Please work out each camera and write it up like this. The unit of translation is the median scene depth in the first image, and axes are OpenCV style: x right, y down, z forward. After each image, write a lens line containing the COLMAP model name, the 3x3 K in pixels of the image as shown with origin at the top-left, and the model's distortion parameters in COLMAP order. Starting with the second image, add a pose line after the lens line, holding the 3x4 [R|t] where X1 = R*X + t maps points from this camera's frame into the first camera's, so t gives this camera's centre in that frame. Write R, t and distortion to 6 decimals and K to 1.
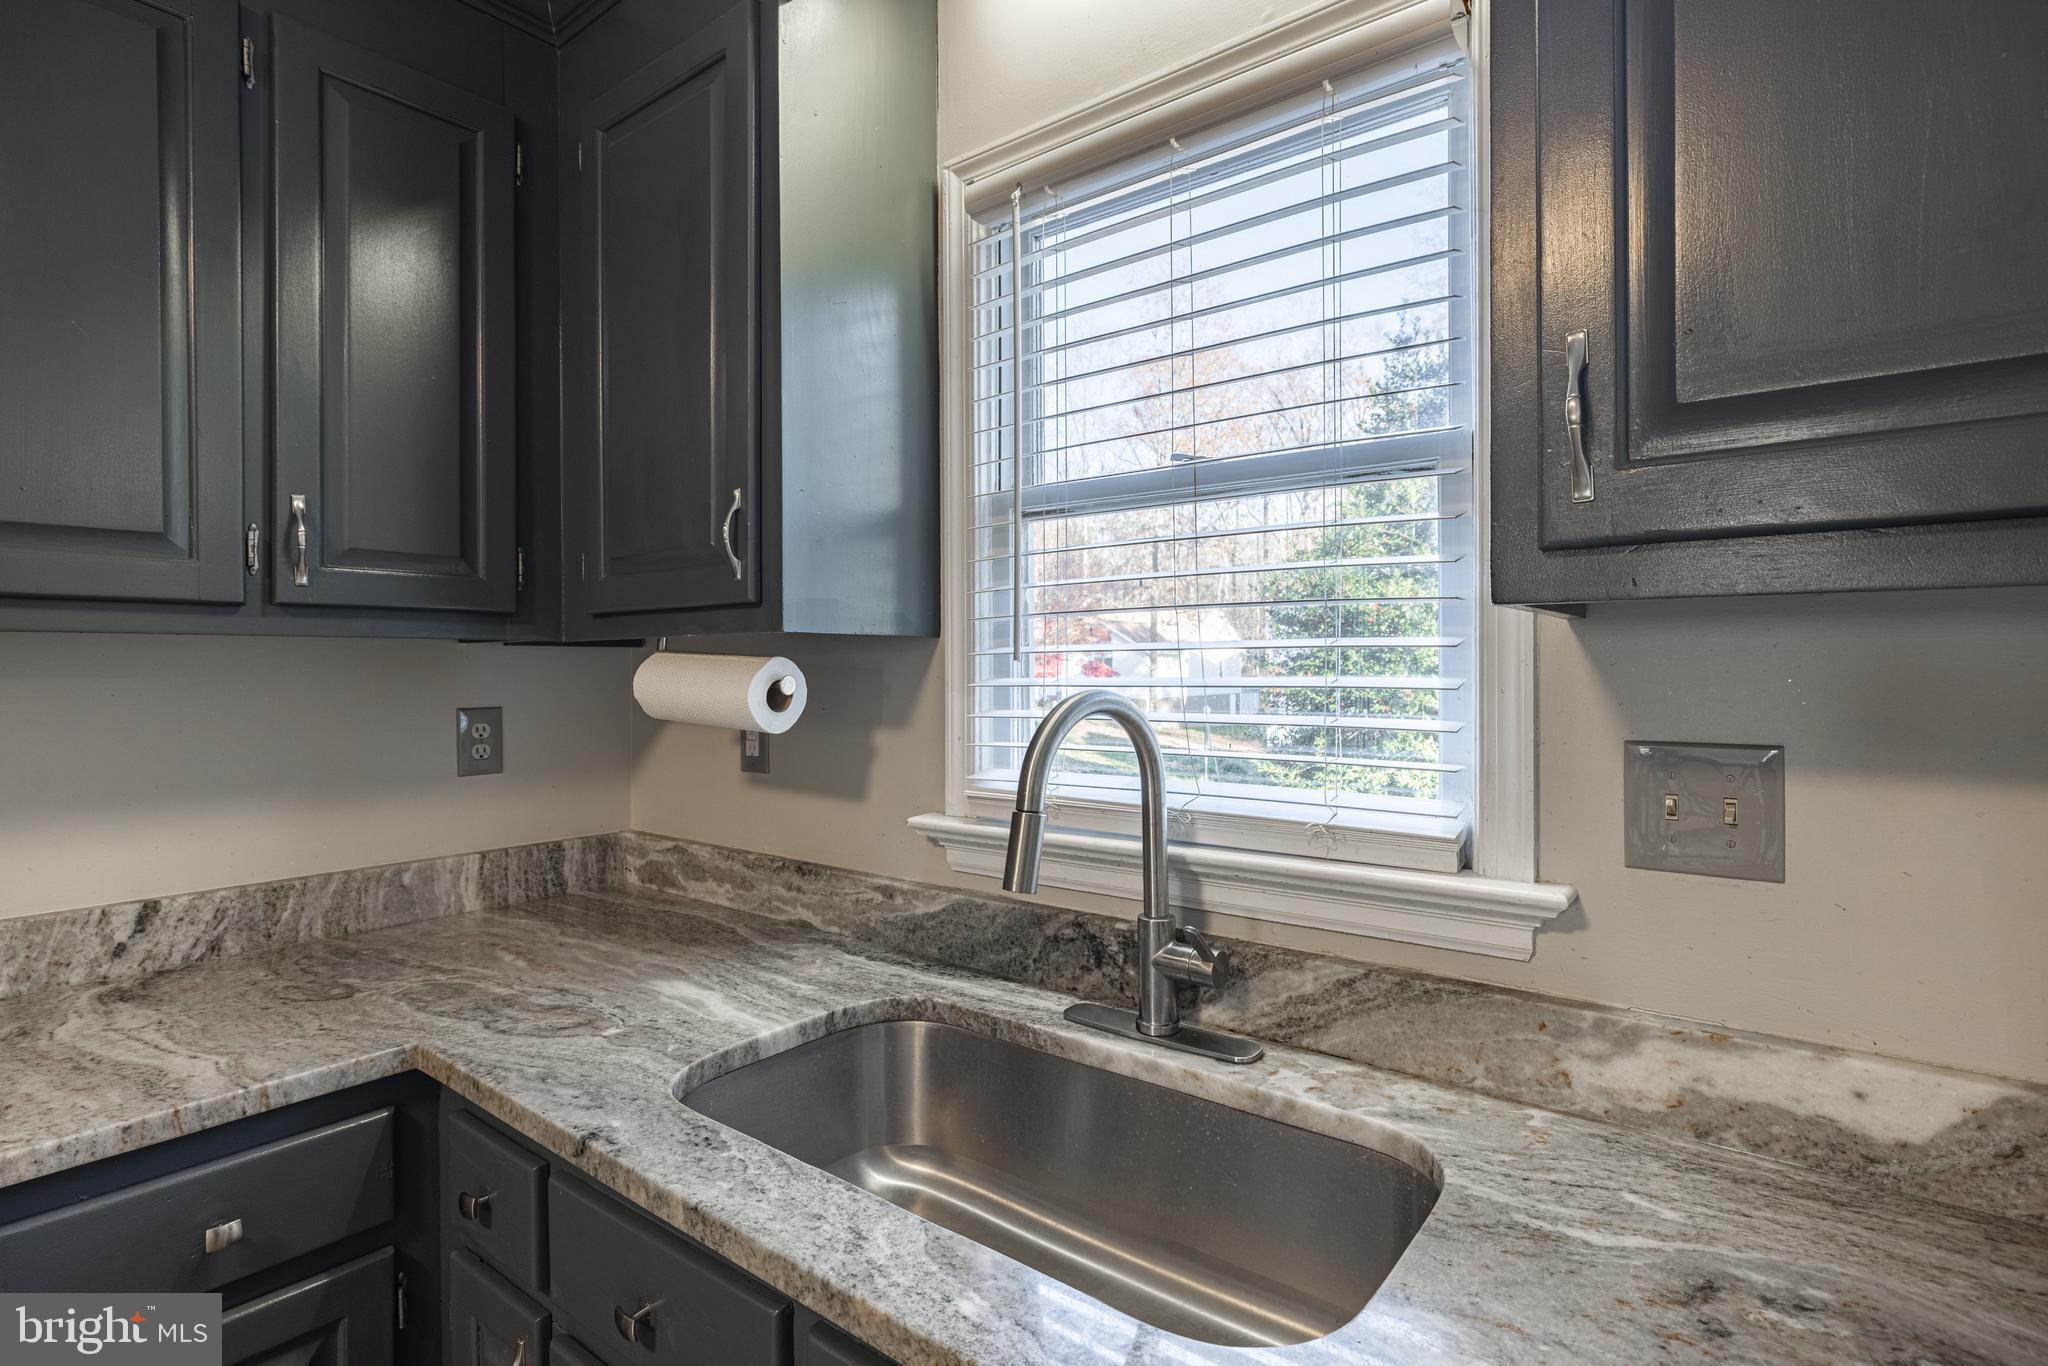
lens RADIAL K [[1005.2, 0, 1020.4], [0, 1005.2, 675.8], [0, 0, 1]] dist [-0.004297, 0.000754]
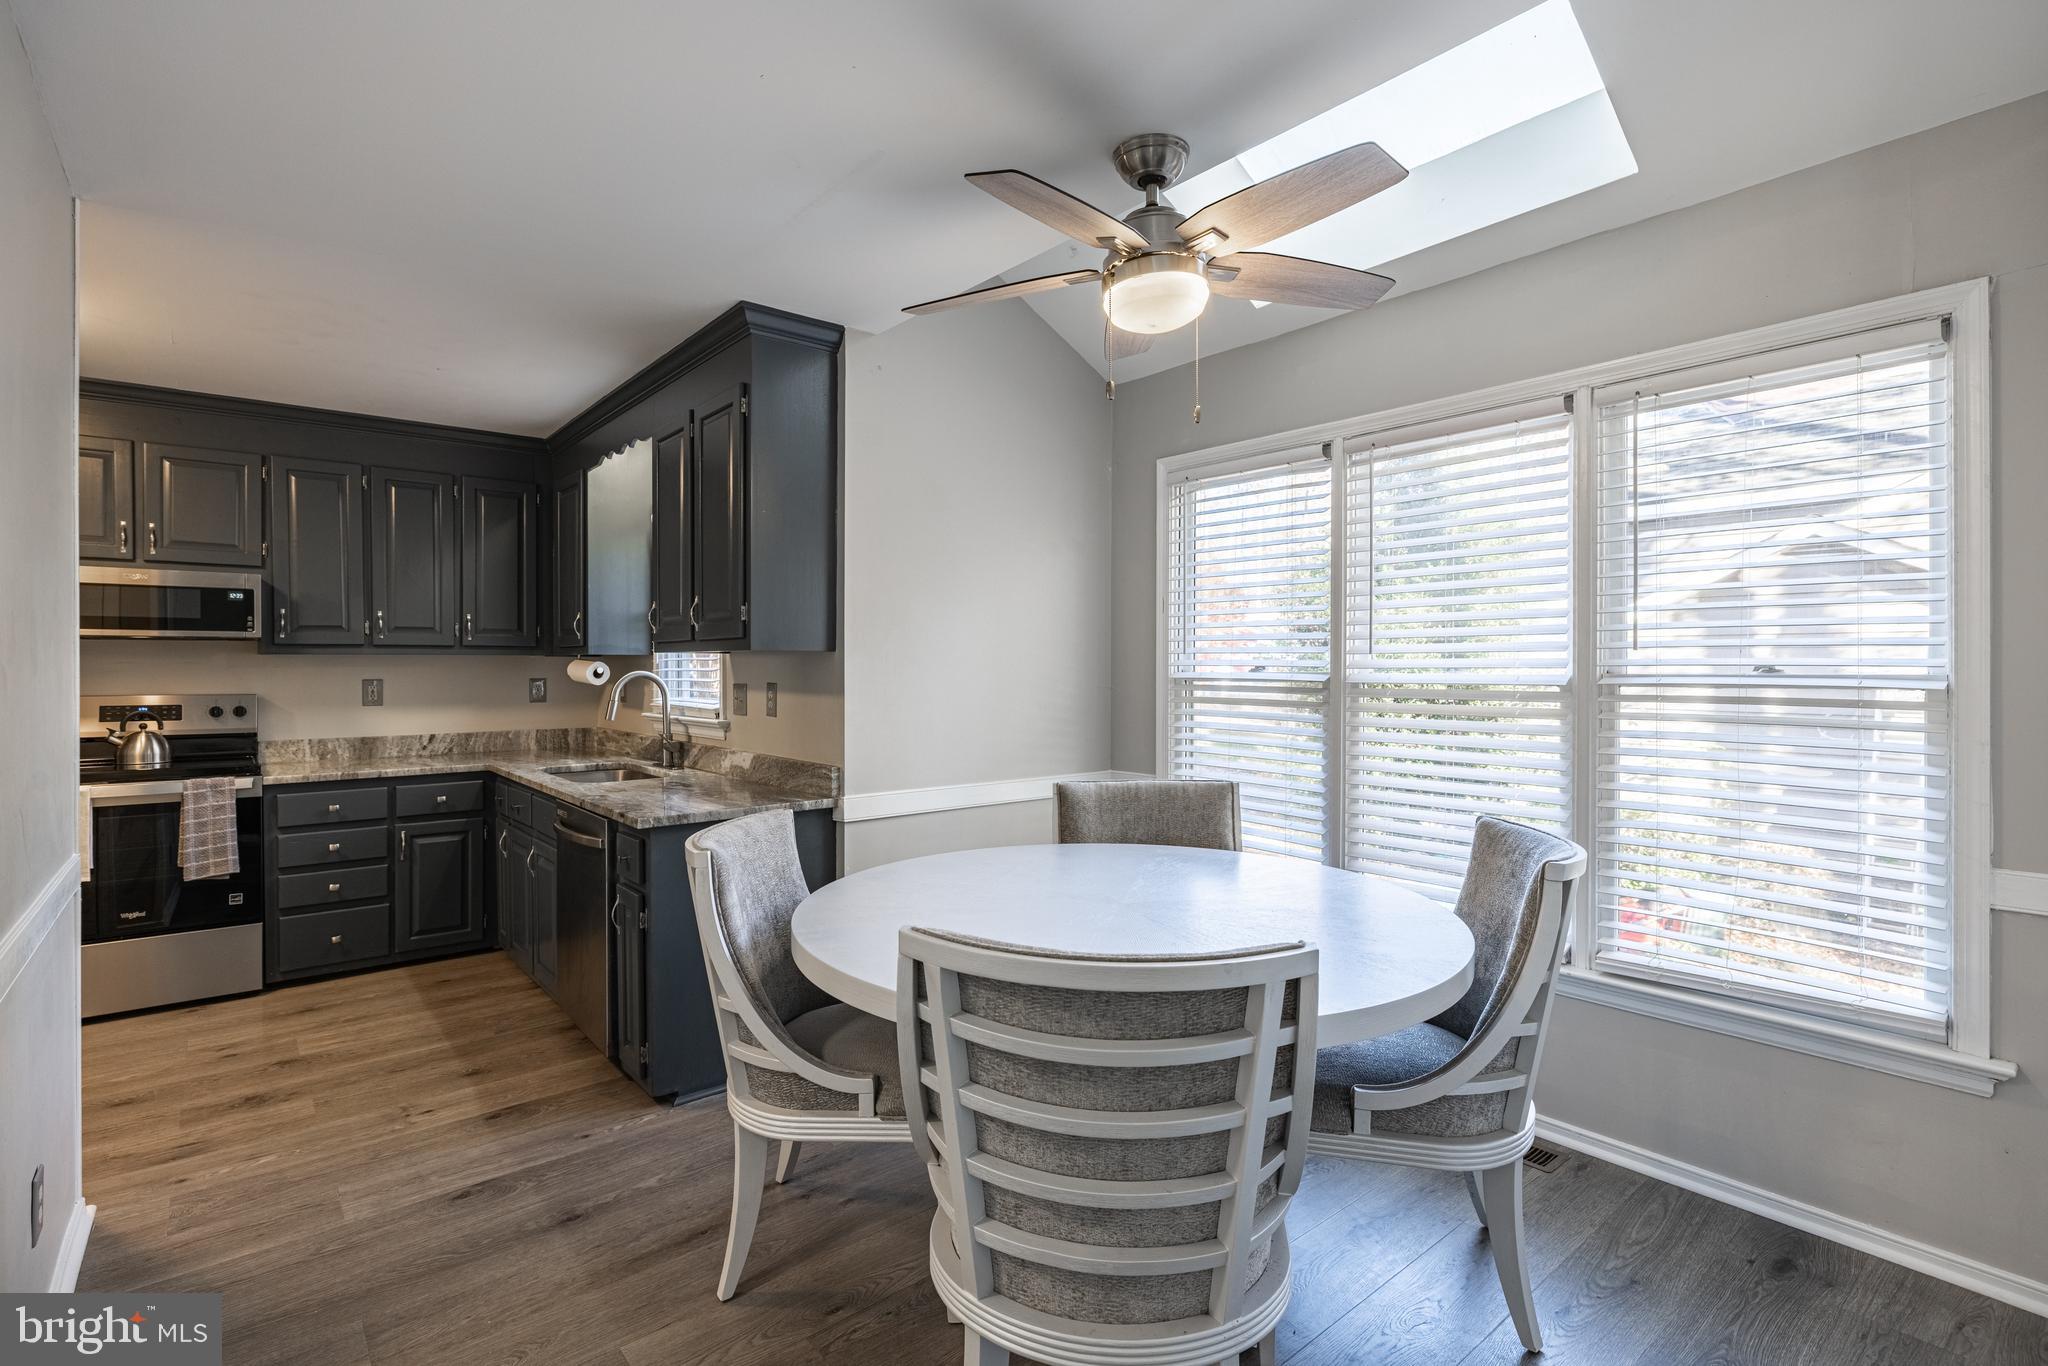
lens RADIAL K [[971.3, 0, 1009.9], [0, 971.3, 678.0], [0, 0, 1]] dist [0.010656, -0.001966]
pose [[0.976469, 0.006565, -0.215556, 1.867143], [-0.005282, 0.999965, 0.006528, 0.007448], [0.215592, -0.005236, 0.976470, -1.918848]]
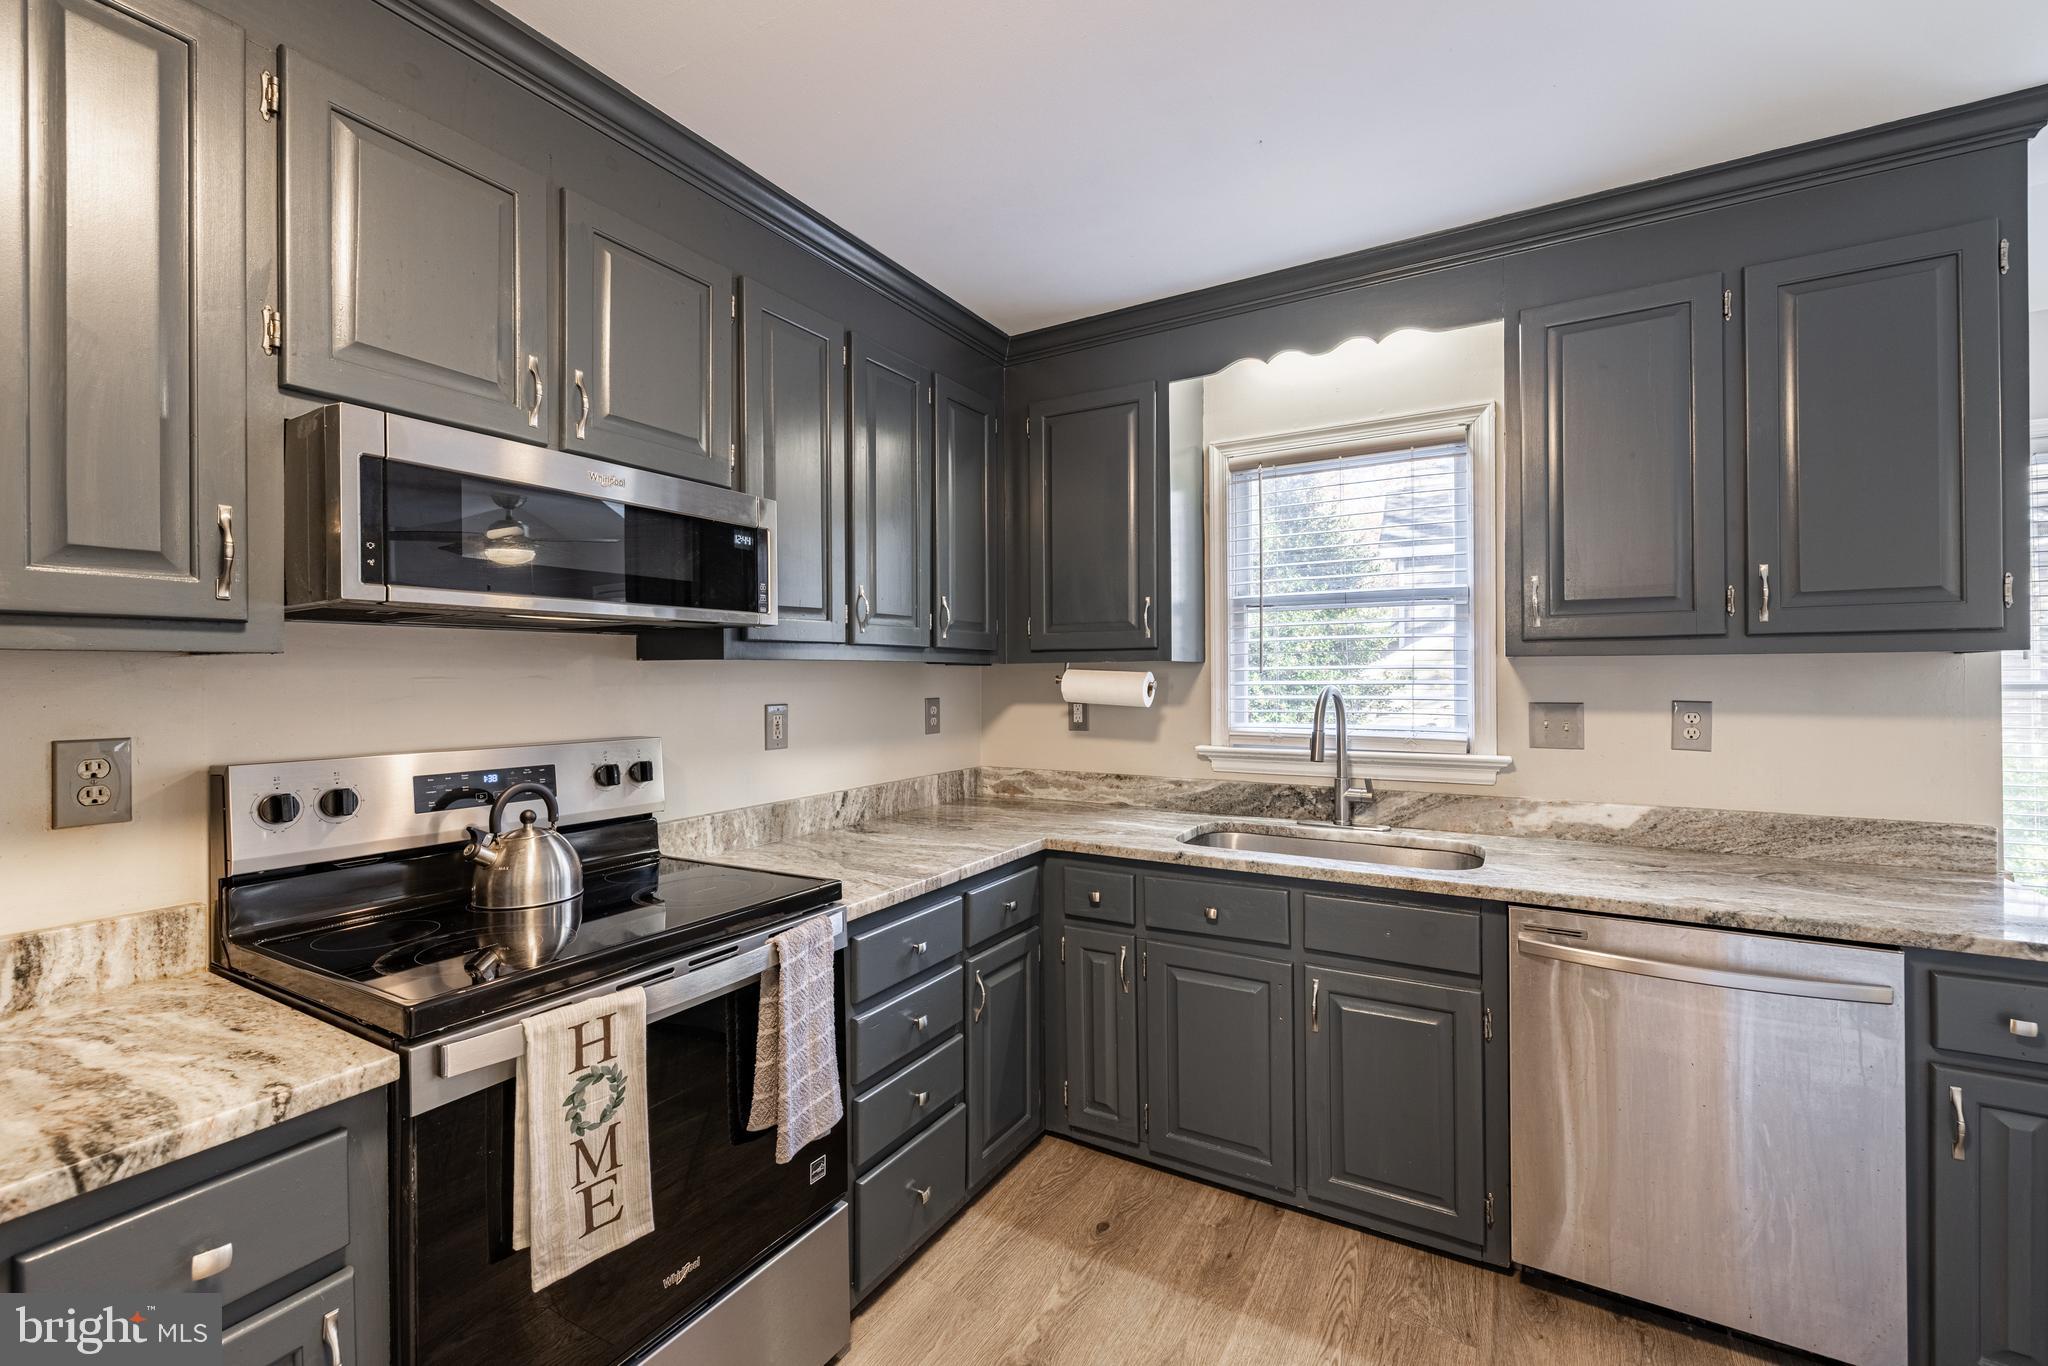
lens RADIAL K [[854.9, 0, 1023.7], [0, 854.9, 676.1], [0, 0, 1]] dist [0.005692, -0.000611]
pose [[0.990255, -0.001057, 0.139259, -0.823765], [0.002084, 0.999972, -0.007228, 0.003476], [-0.139247, 0.007447, 0.990230, -0.855519]]
